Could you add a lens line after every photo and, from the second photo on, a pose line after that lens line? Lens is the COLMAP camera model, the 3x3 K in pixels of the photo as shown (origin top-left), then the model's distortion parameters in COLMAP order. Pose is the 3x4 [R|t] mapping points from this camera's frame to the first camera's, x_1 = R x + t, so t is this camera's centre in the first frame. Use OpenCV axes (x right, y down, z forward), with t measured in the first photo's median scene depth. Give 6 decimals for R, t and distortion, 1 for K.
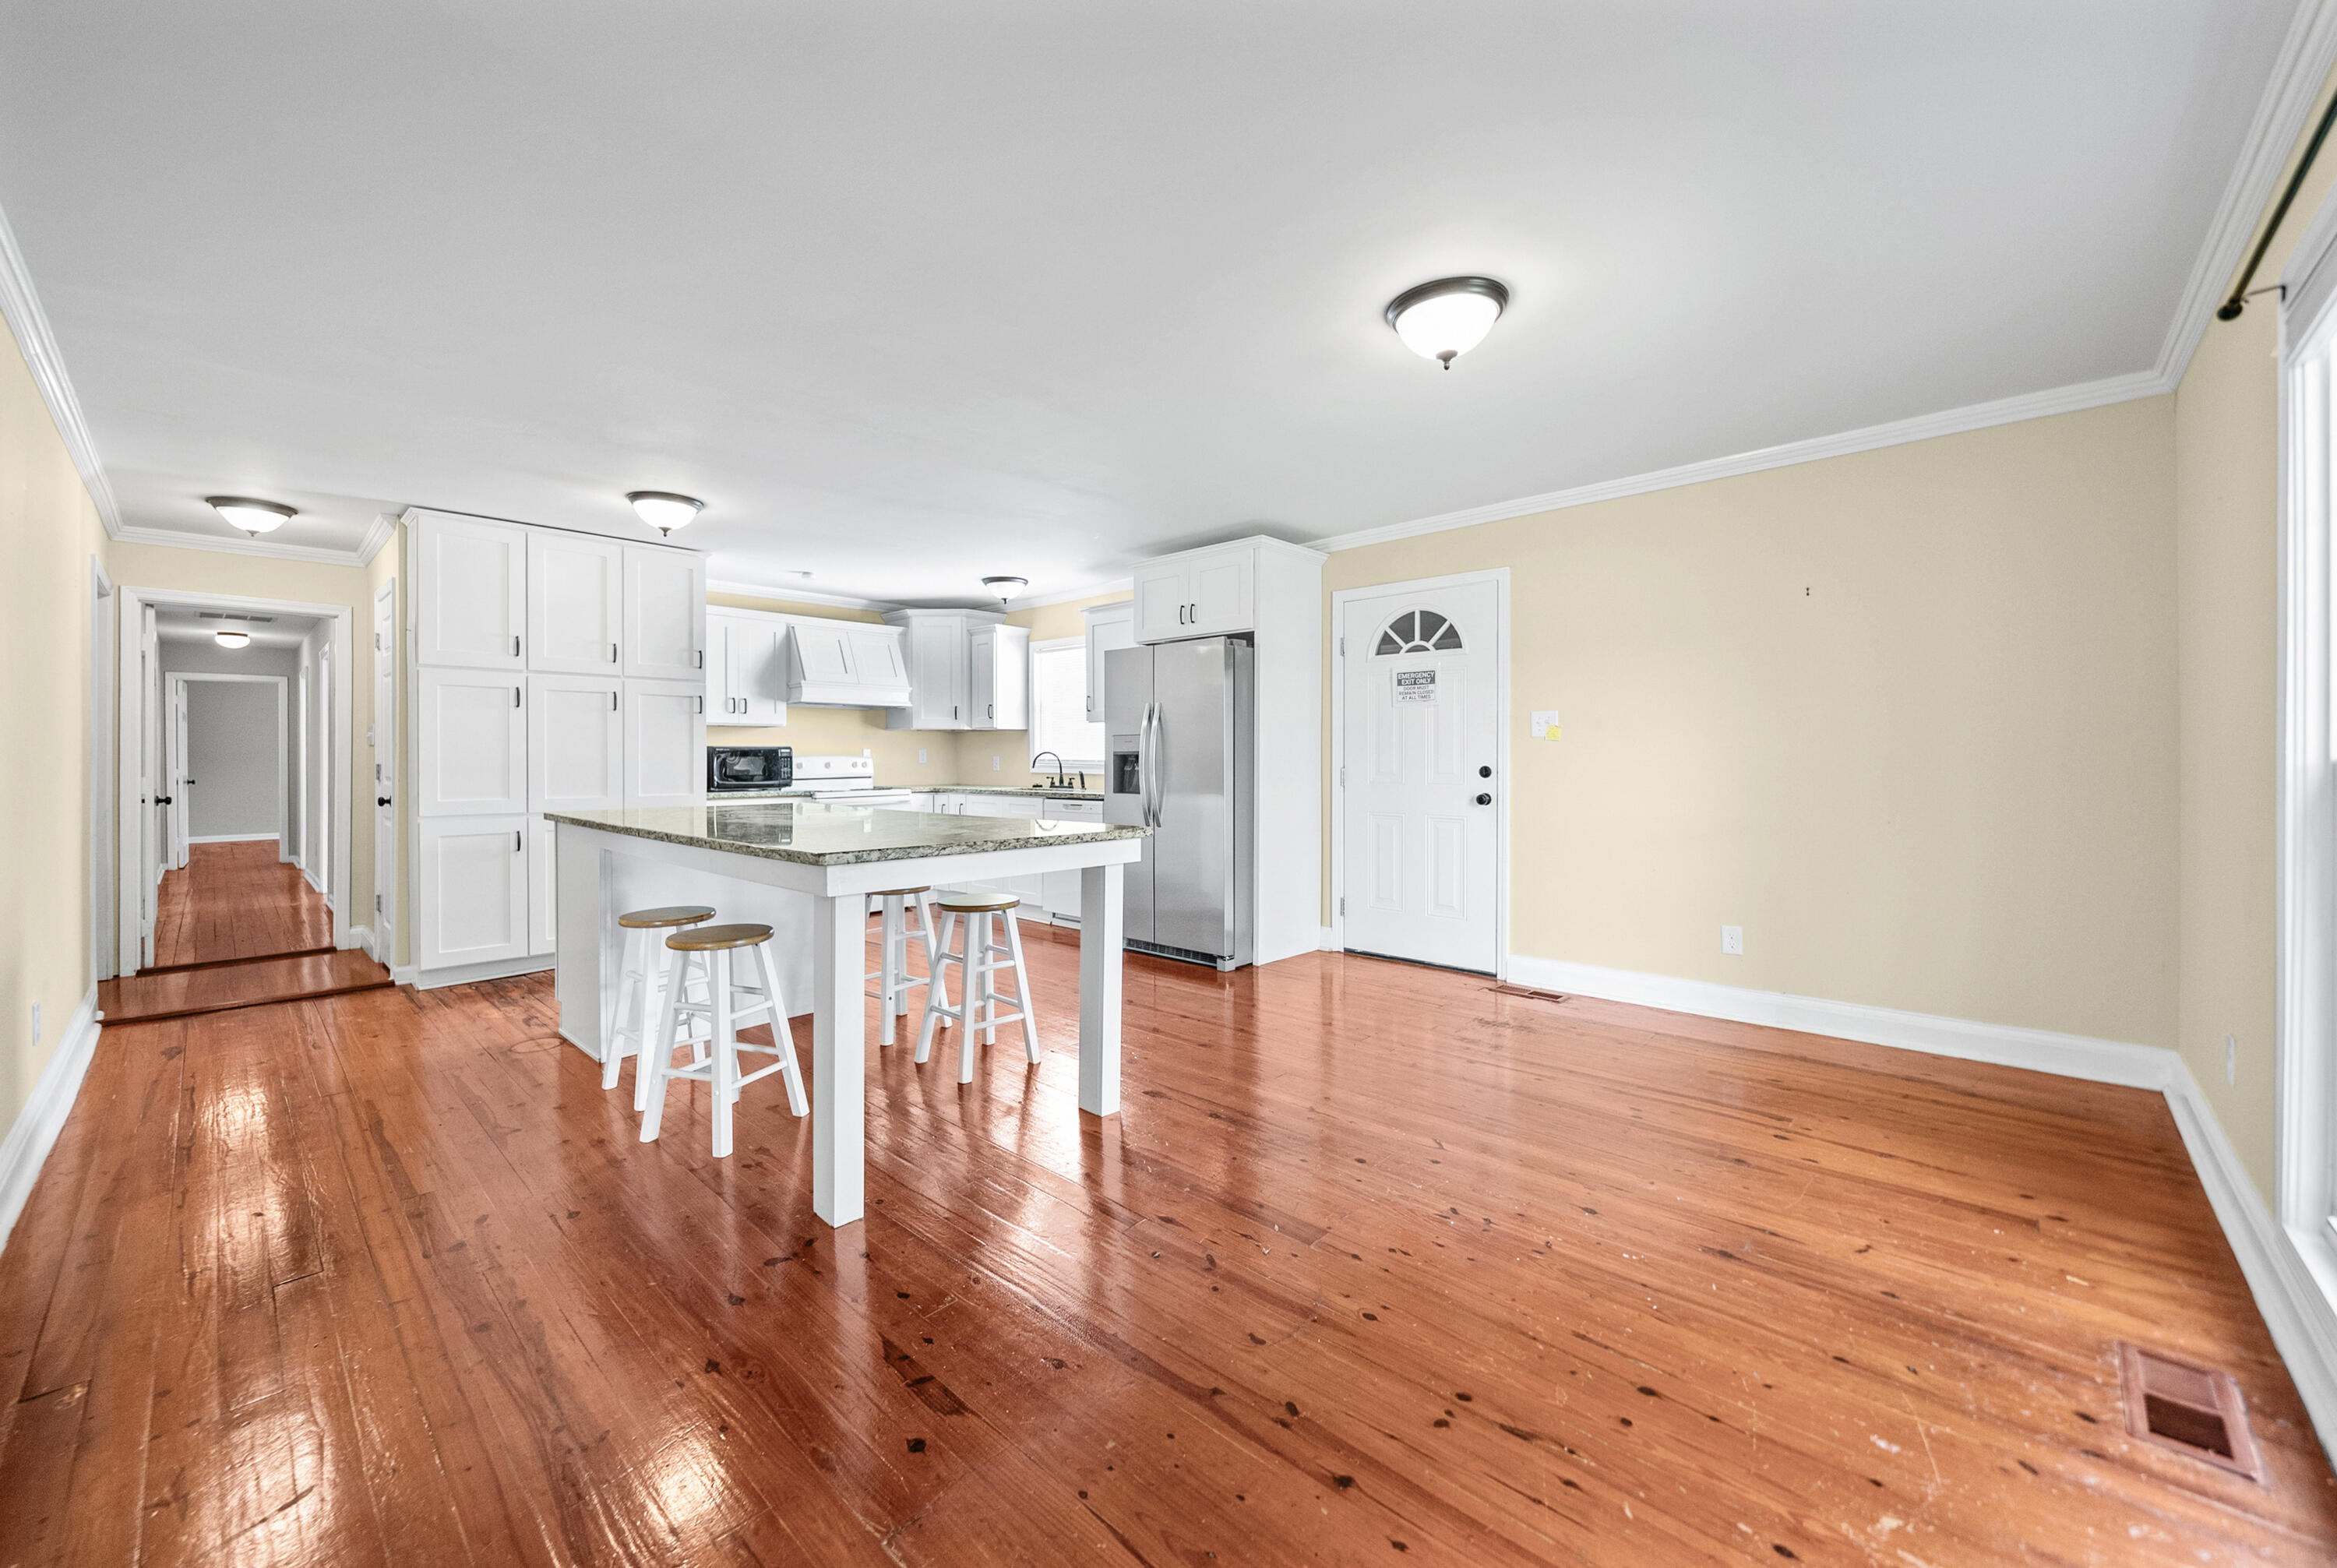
lens RADIAL K [[882.9, 0, 1249.3], [0, 882.9, 762.1], [0, 0, 1]] dist [0.000752, 0.000001]
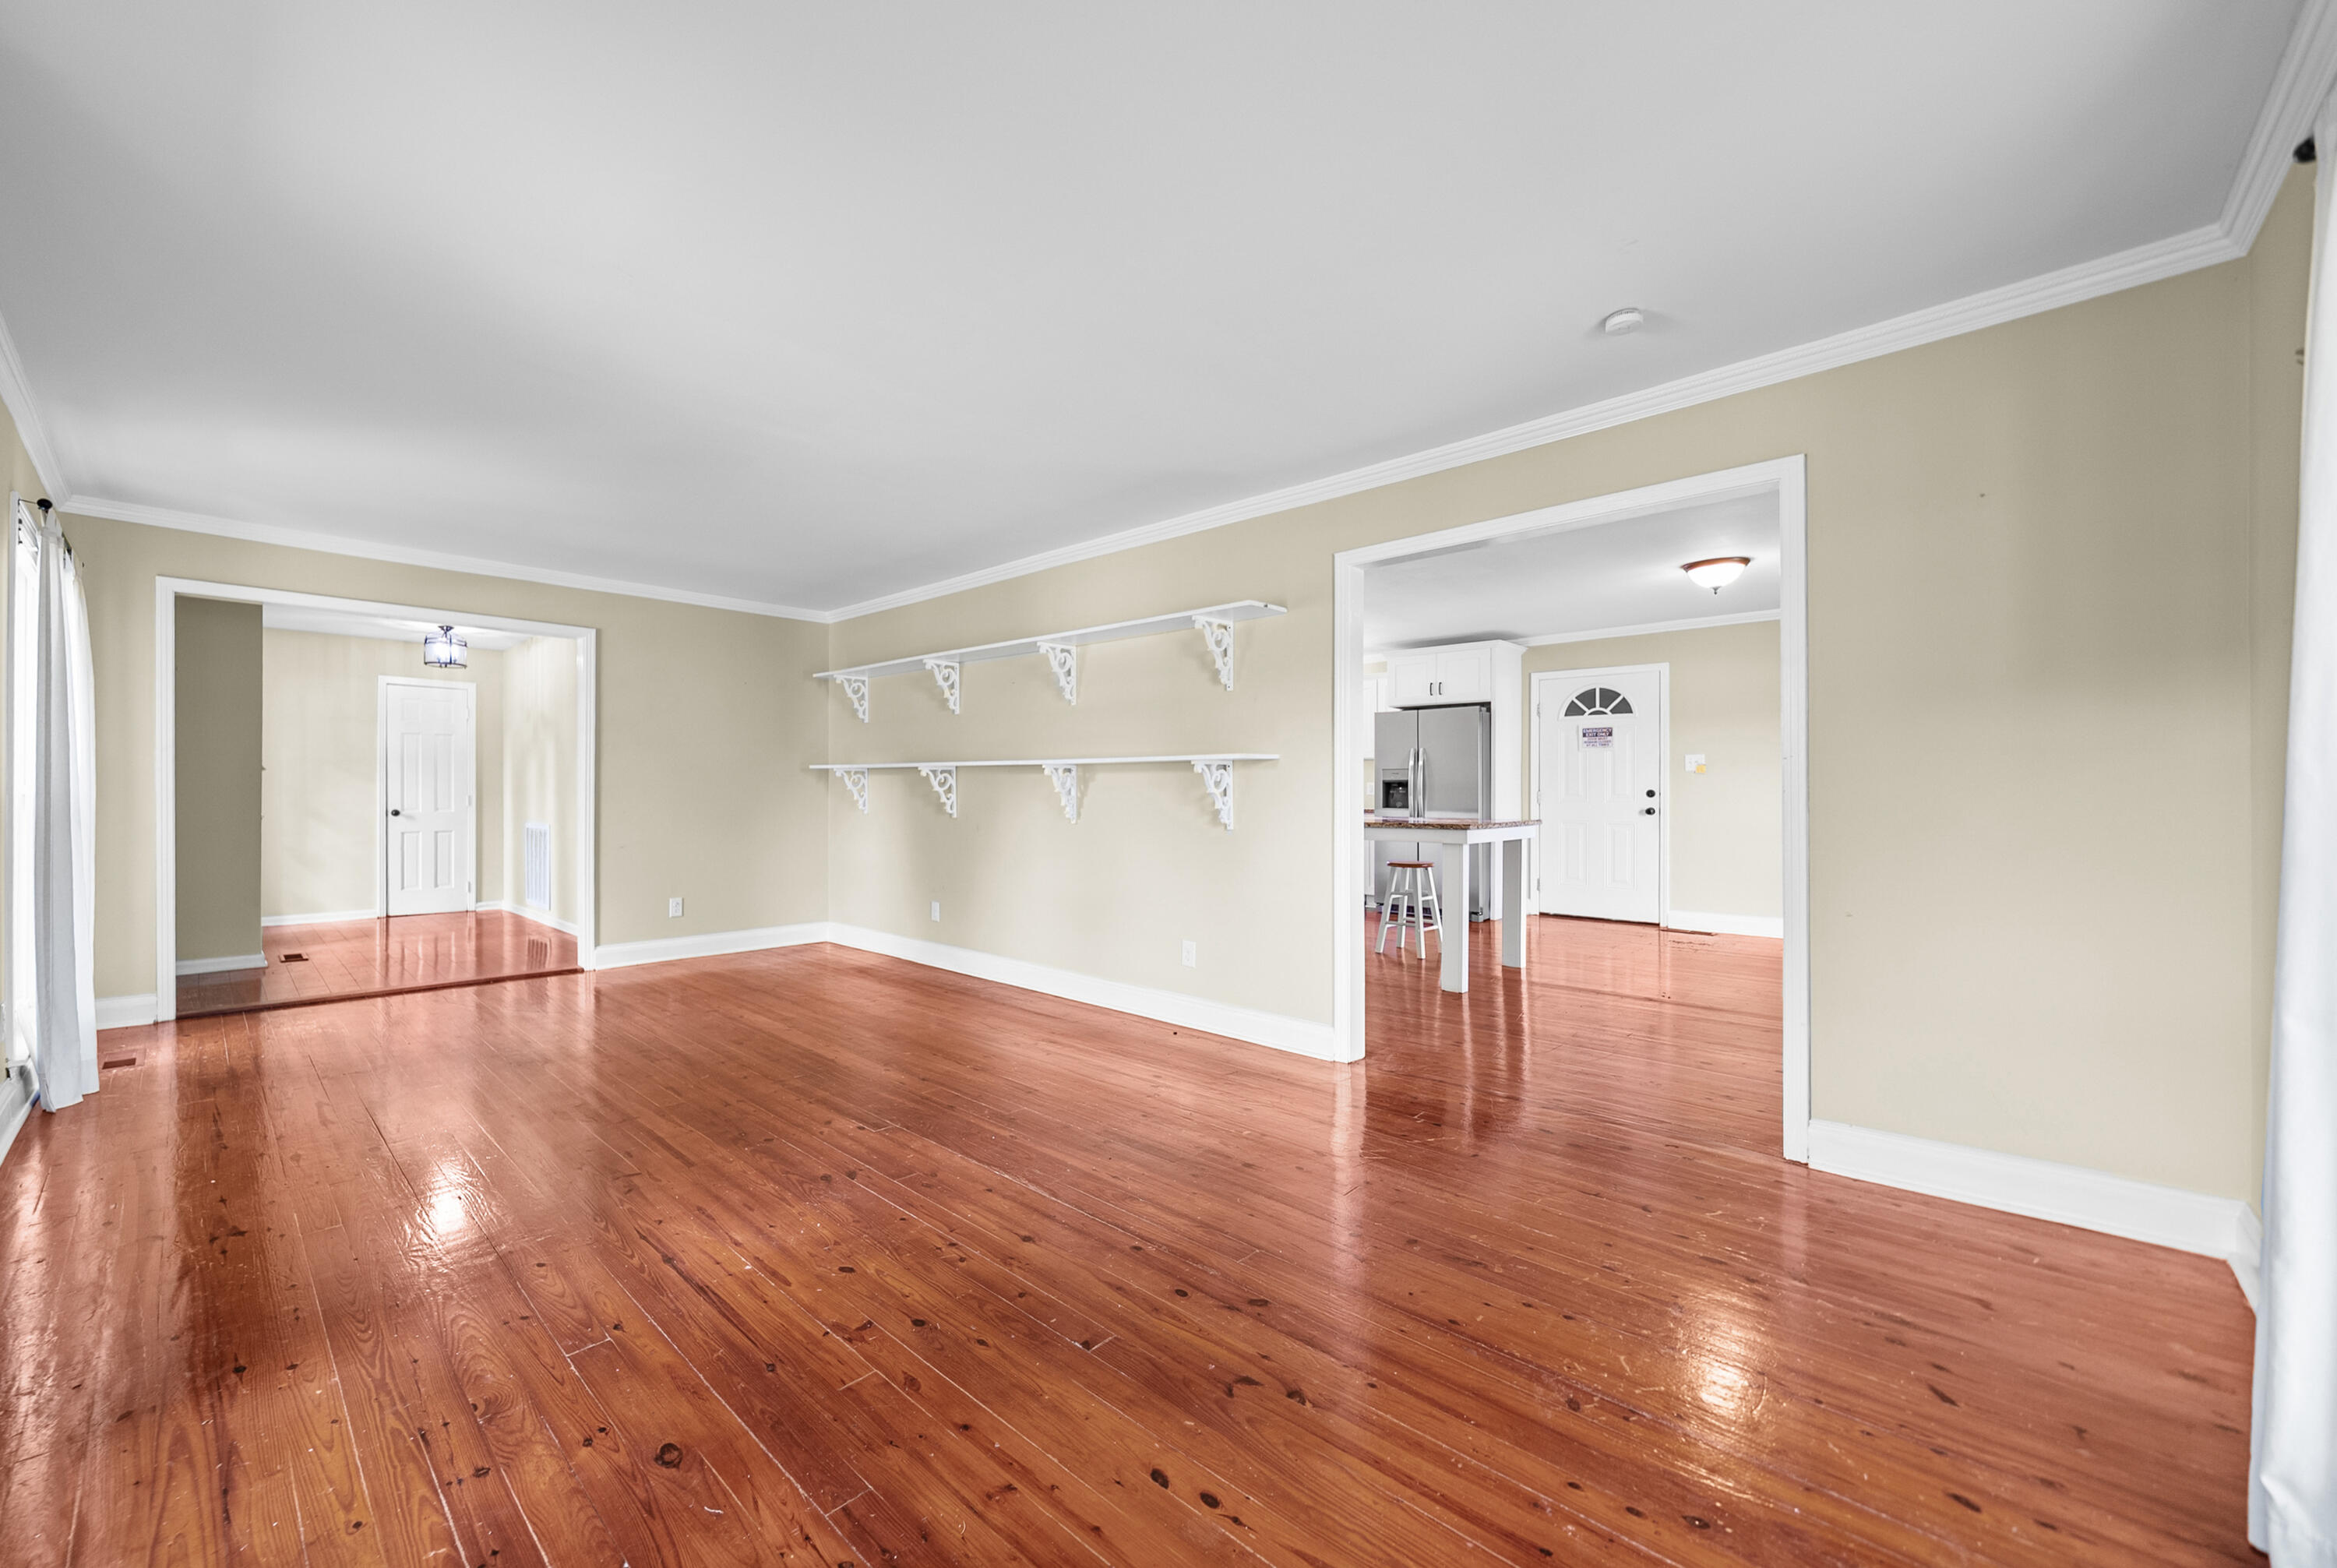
lens RADIAL K [[902.2, 0, 1164.5], [0, 902.2, 783.6], [0, 0, 1]] dist [-0.001798, -0.000109]
pose [[0.999260, 0.002954, -0.038358, -0.495006], [-0.003194, 0.999976, -0.006182, 0.005788], [0.038339, 0.006300, 0.999245, -0.581180]]
